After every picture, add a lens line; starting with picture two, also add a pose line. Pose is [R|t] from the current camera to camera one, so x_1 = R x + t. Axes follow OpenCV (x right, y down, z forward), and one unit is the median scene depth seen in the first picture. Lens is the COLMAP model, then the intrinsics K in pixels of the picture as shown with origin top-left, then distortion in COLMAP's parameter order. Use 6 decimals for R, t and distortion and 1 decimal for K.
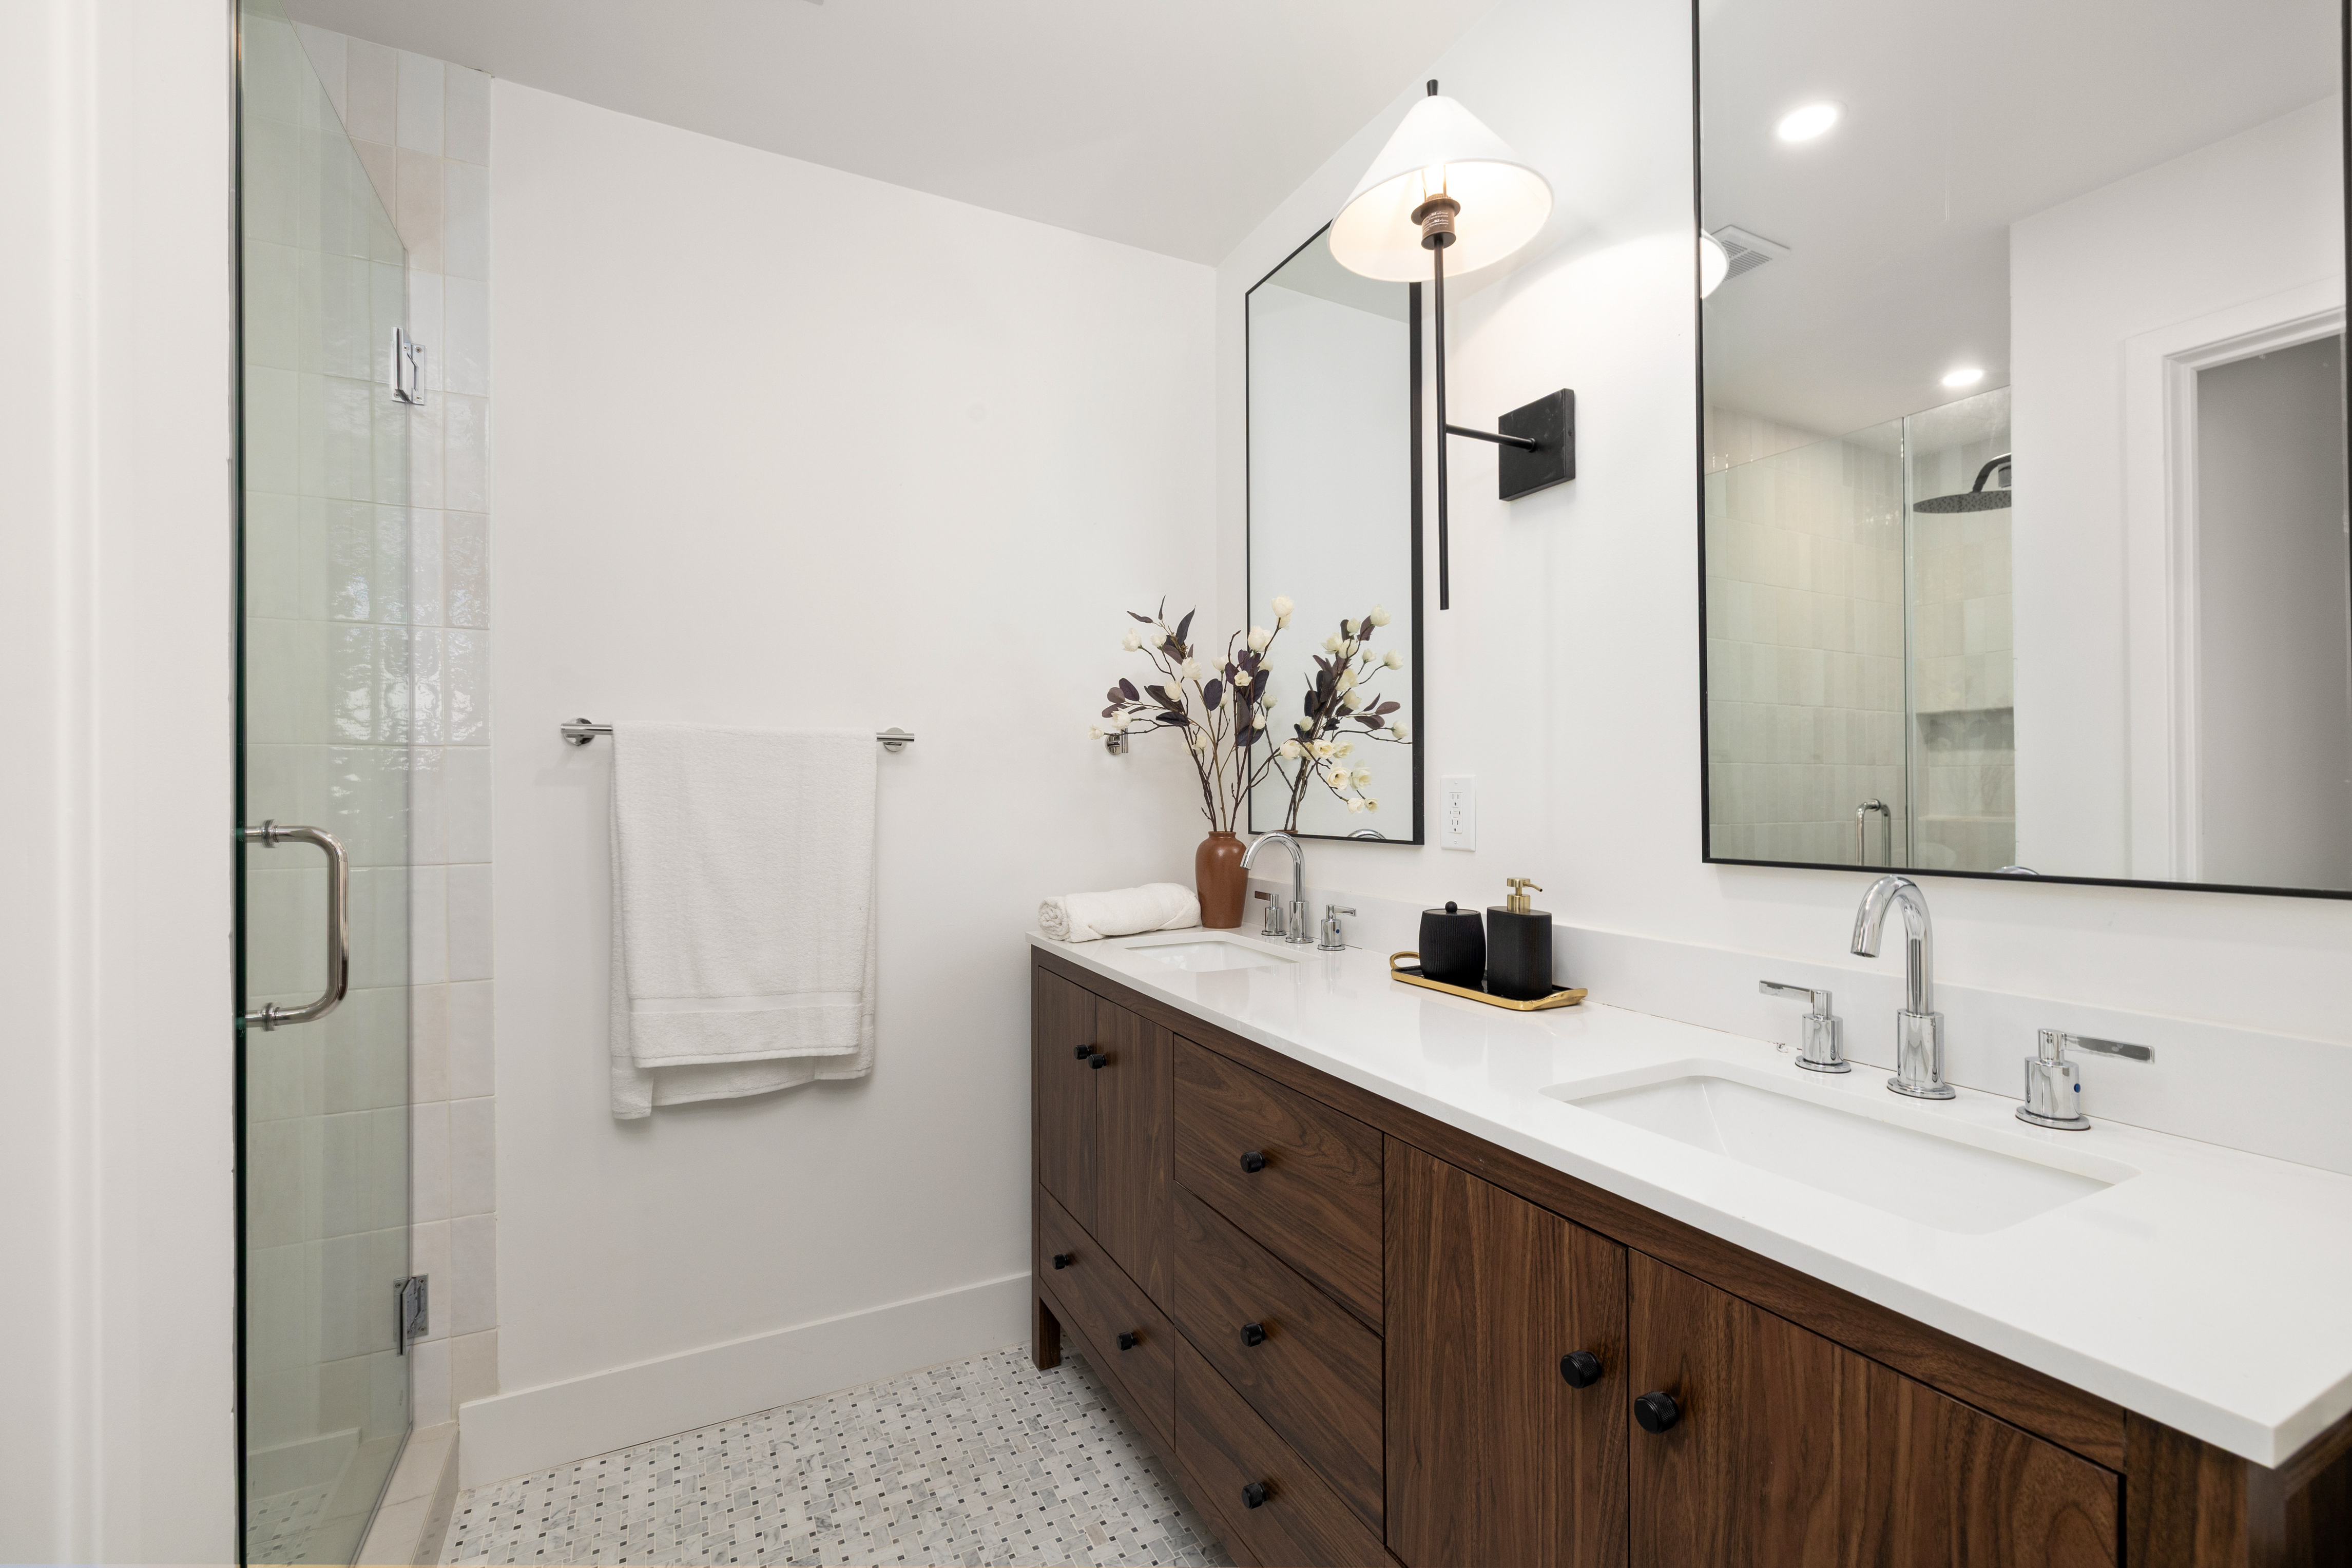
lens RADIAL K [[988.5, 0, 1168.6], [0, 988.5, 782.9], [0, 0, 1]] dist [-0.002967, -0.000170]
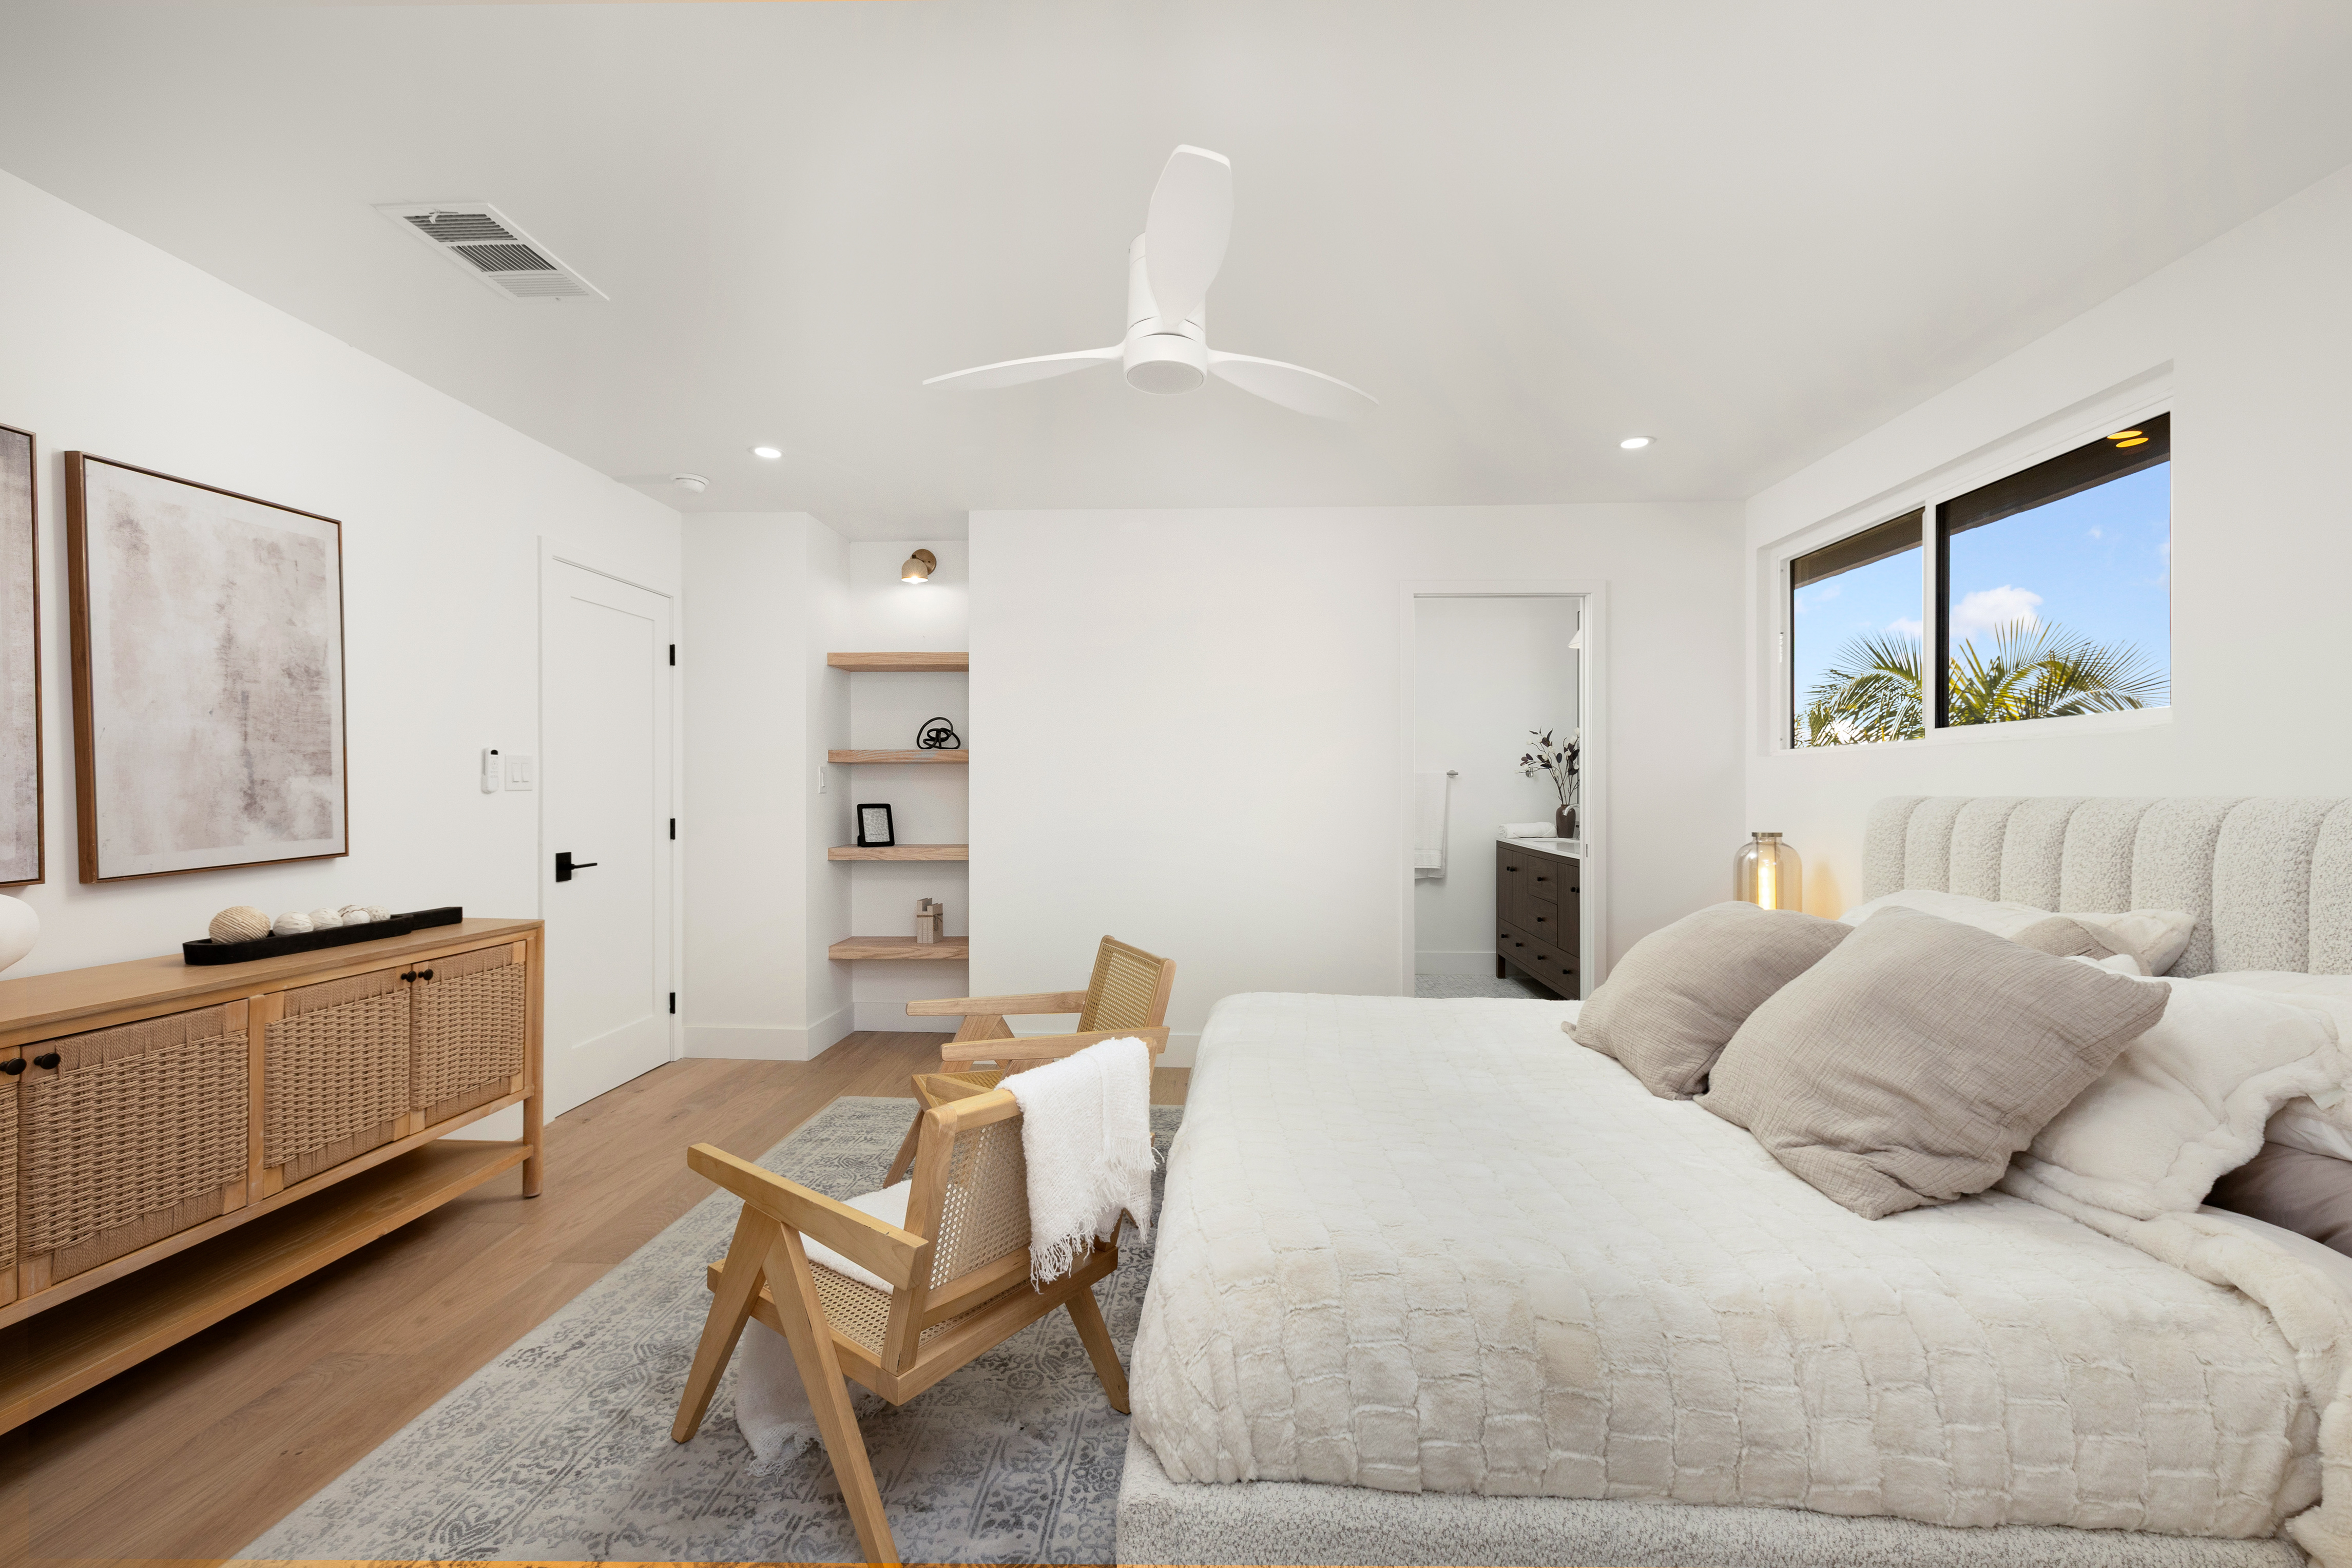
lens RADIAL K [[988.5, 0, 1173.1], [0, 988.5, 787.4], [0, 0, 1]] dist [-0.002967, -0.000170]
pose [[0.859411, 0.003554, -0.511273, 0.567052], [-0.001007, 0.999986, 0.005257, -0.014777], [0.511284, -0.004003, 0.859402, -2.155338]]
